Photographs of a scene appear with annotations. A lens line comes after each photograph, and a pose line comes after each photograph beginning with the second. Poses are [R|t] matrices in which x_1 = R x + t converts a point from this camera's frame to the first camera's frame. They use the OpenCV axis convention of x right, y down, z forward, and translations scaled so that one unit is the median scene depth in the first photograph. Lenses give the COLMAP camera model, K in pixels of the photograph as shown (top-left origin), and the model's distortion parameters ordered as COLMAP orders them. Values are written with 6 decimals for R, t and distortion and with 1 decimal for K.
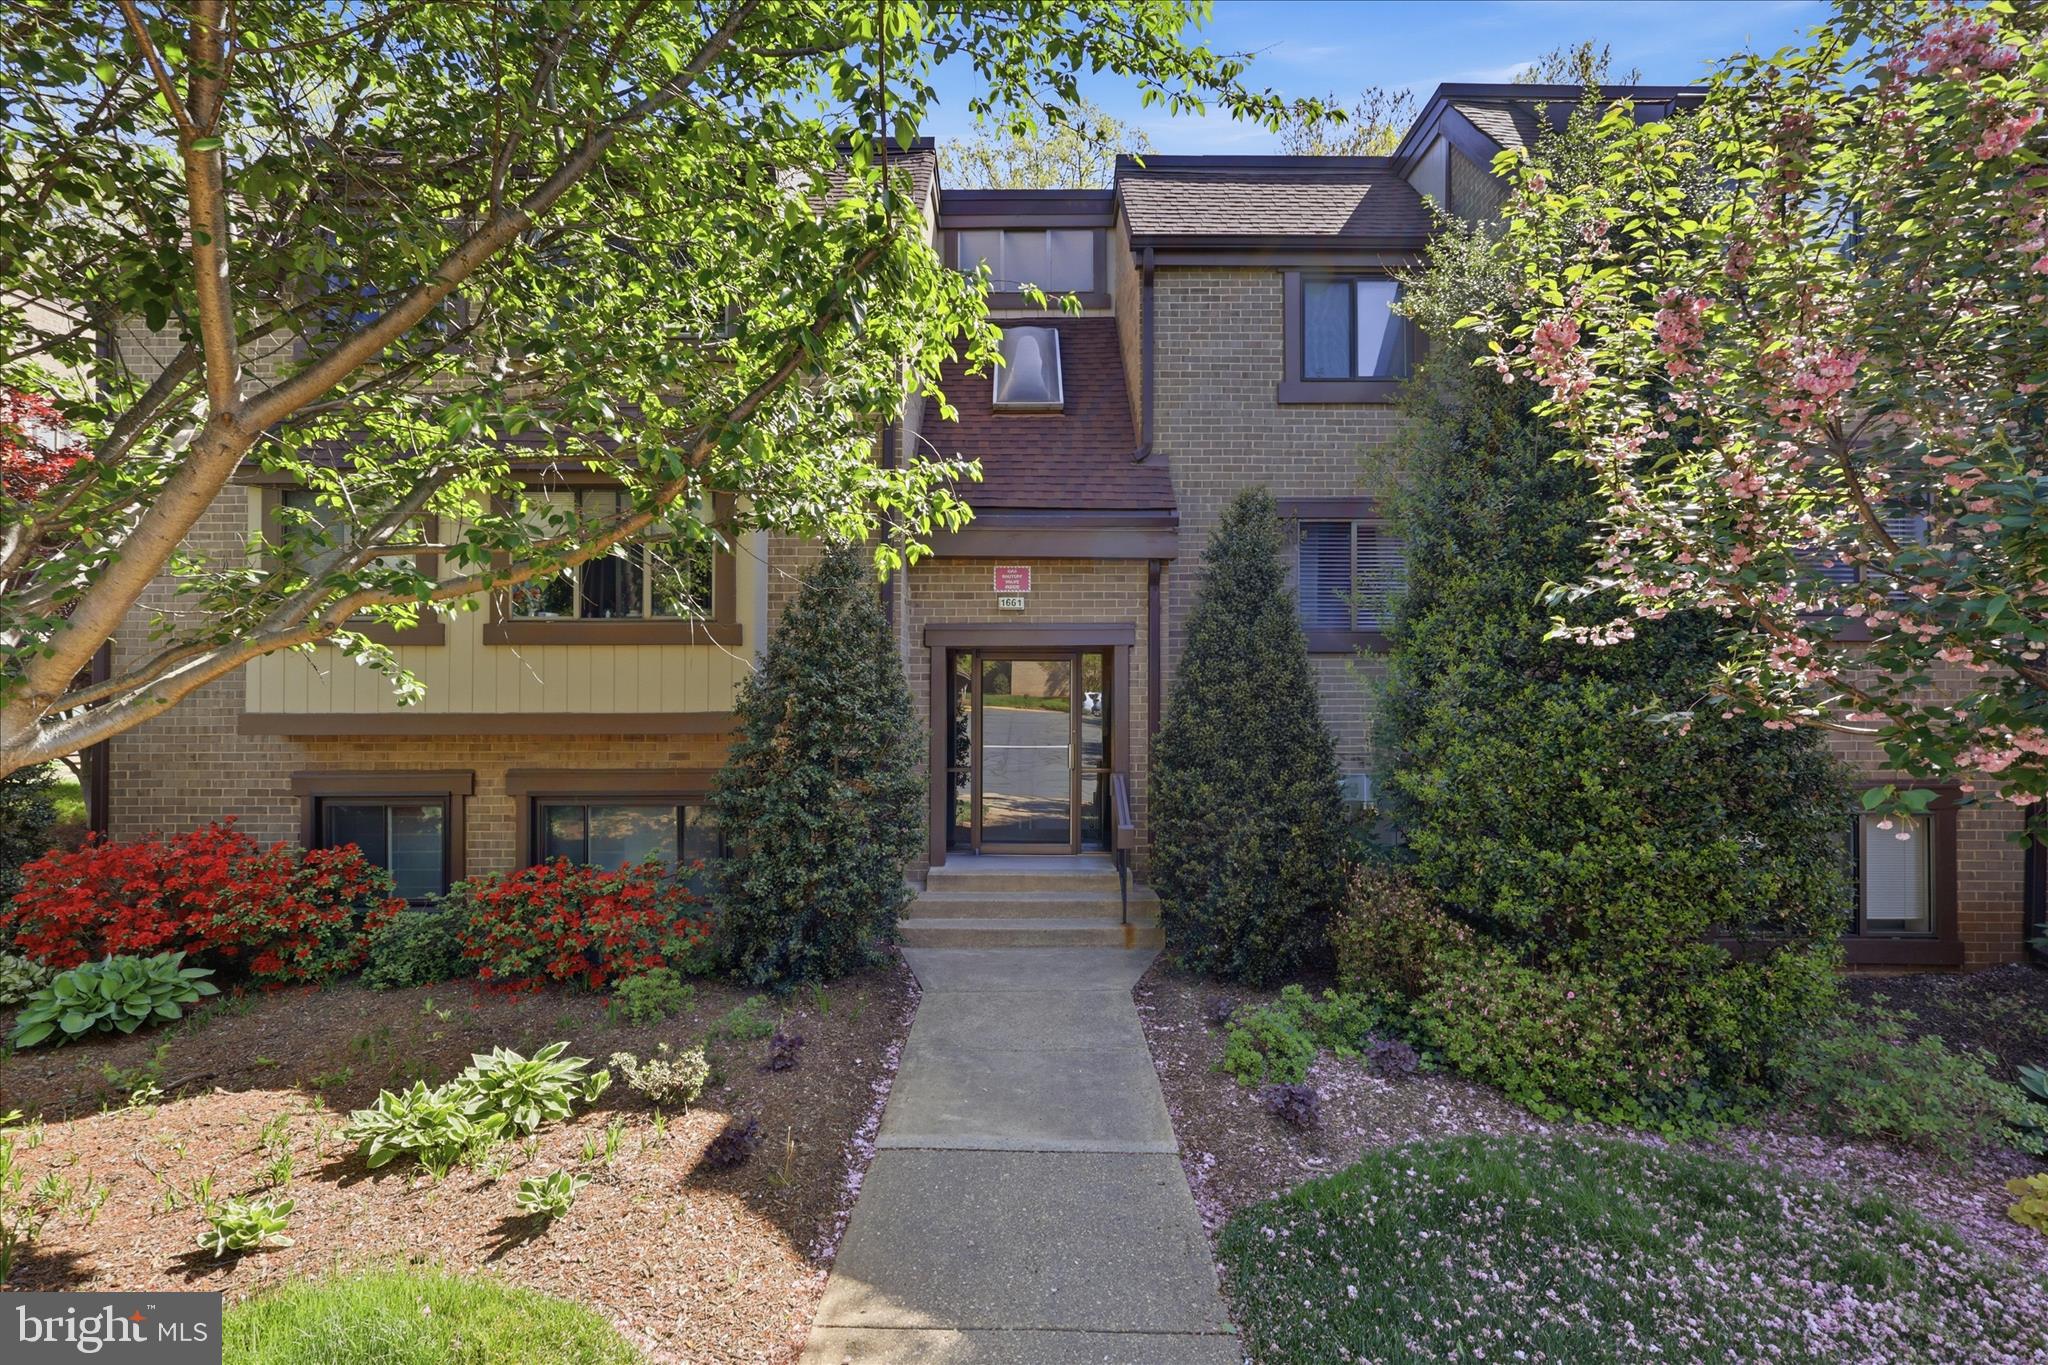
lens RADIAL K [[966.7, 0, 1022.1], [0, 966.7, 685.8], [0, 0, 1]] dist [0.002080, 0.001158]
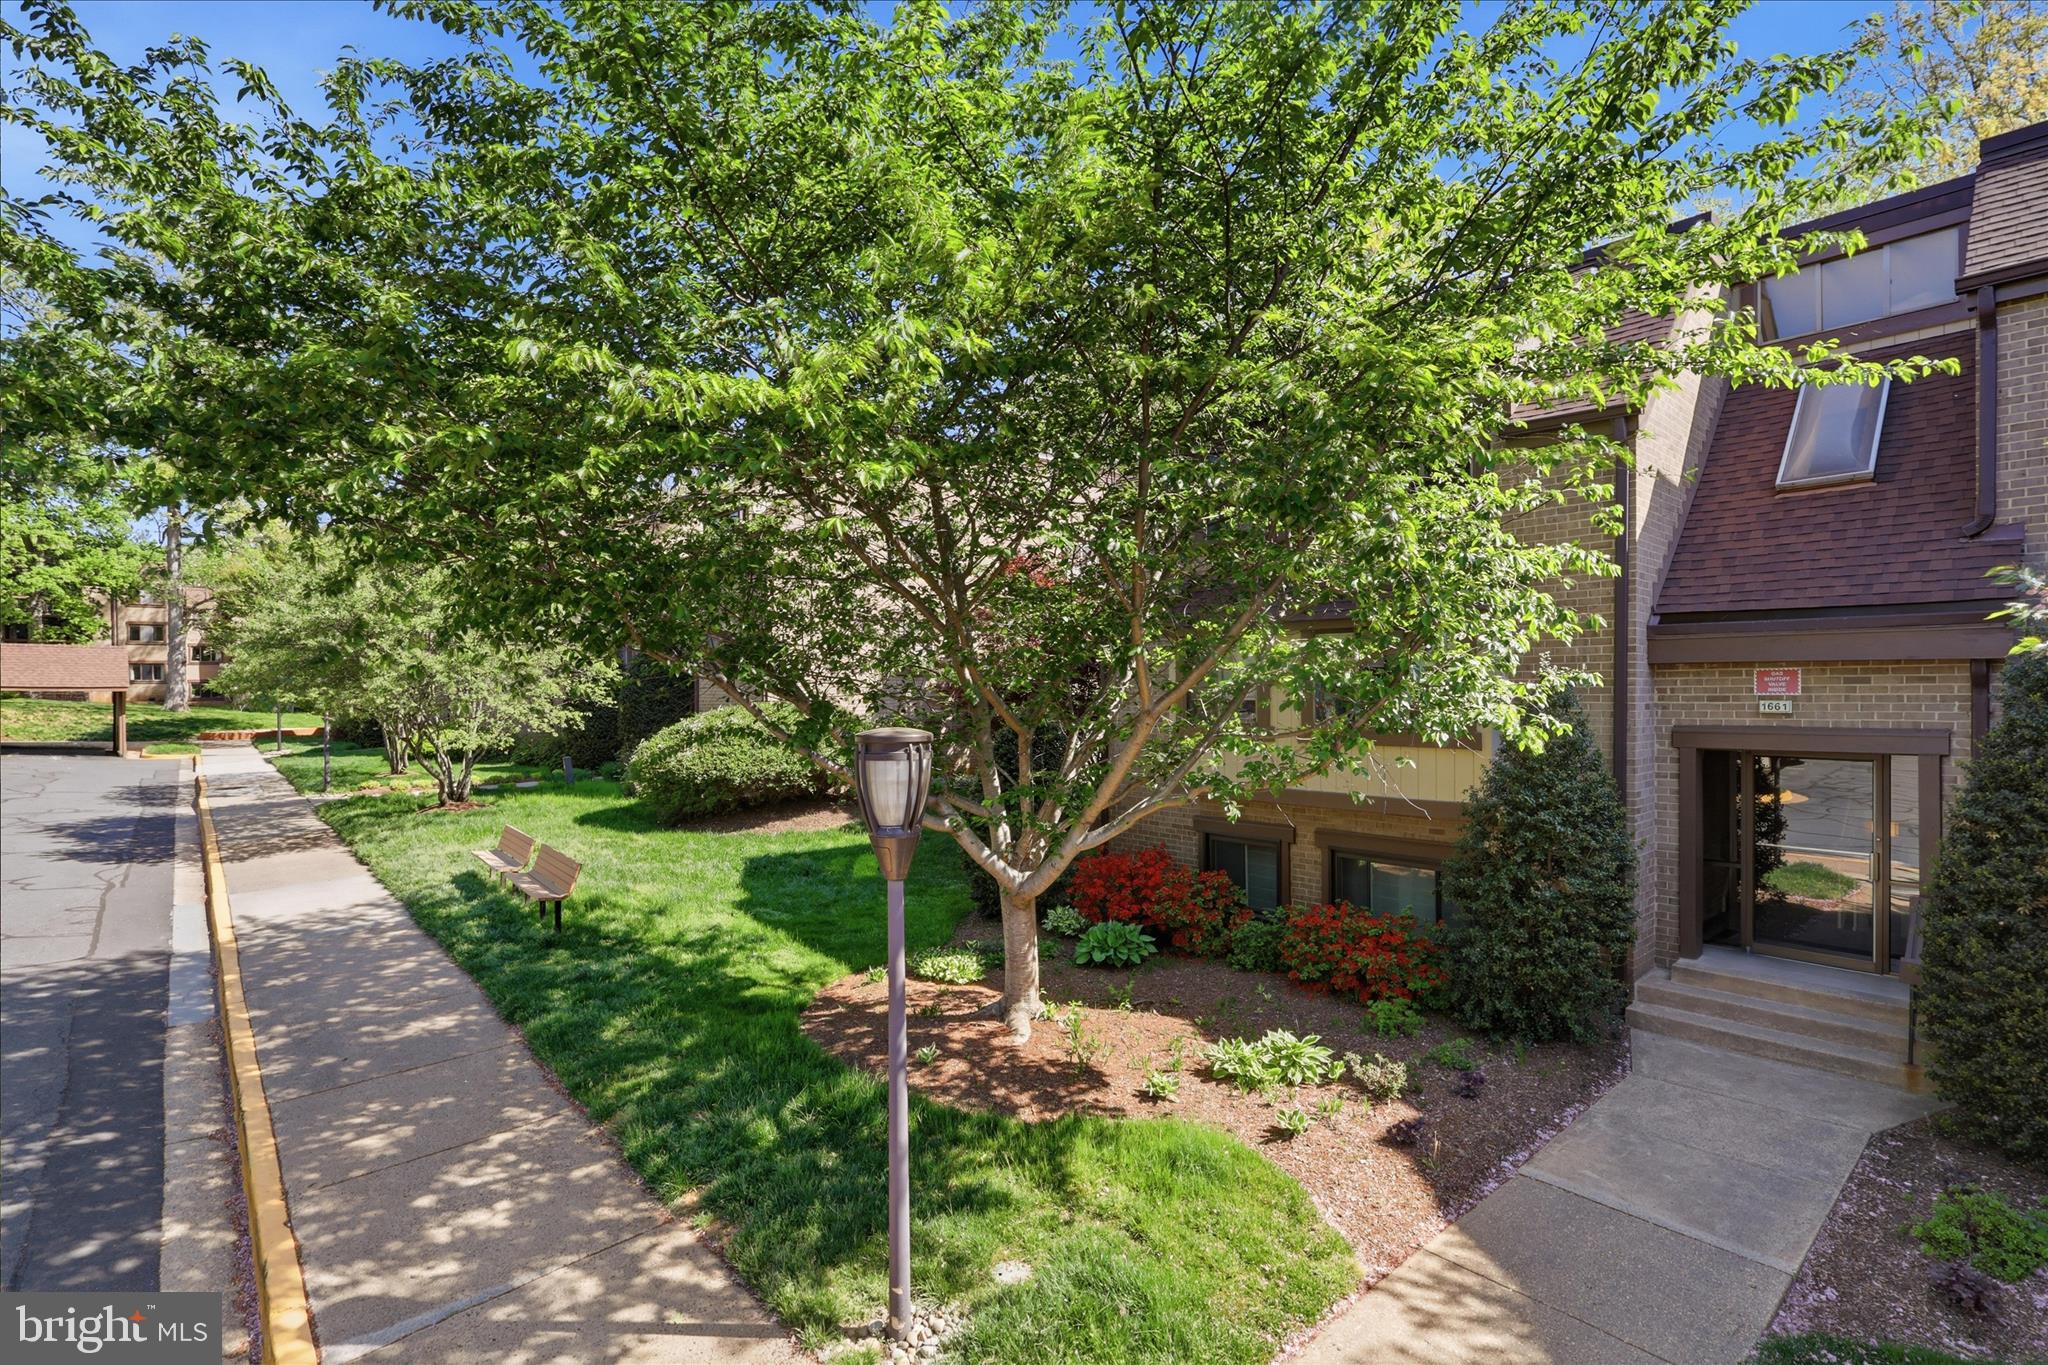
lens RADIAL K [[966.7, 0, 1024.7], [0, 966.7, 686.9], [0, 0, 1]] dist [0.002080, 0.001158]
pose [[0.667256, -0.004962, -0.744812, 0.395595], [0.012883, 0.999905, 0.004879, -0.223075], [0.744717, -0.012851, 0.667256, -0.422069]]
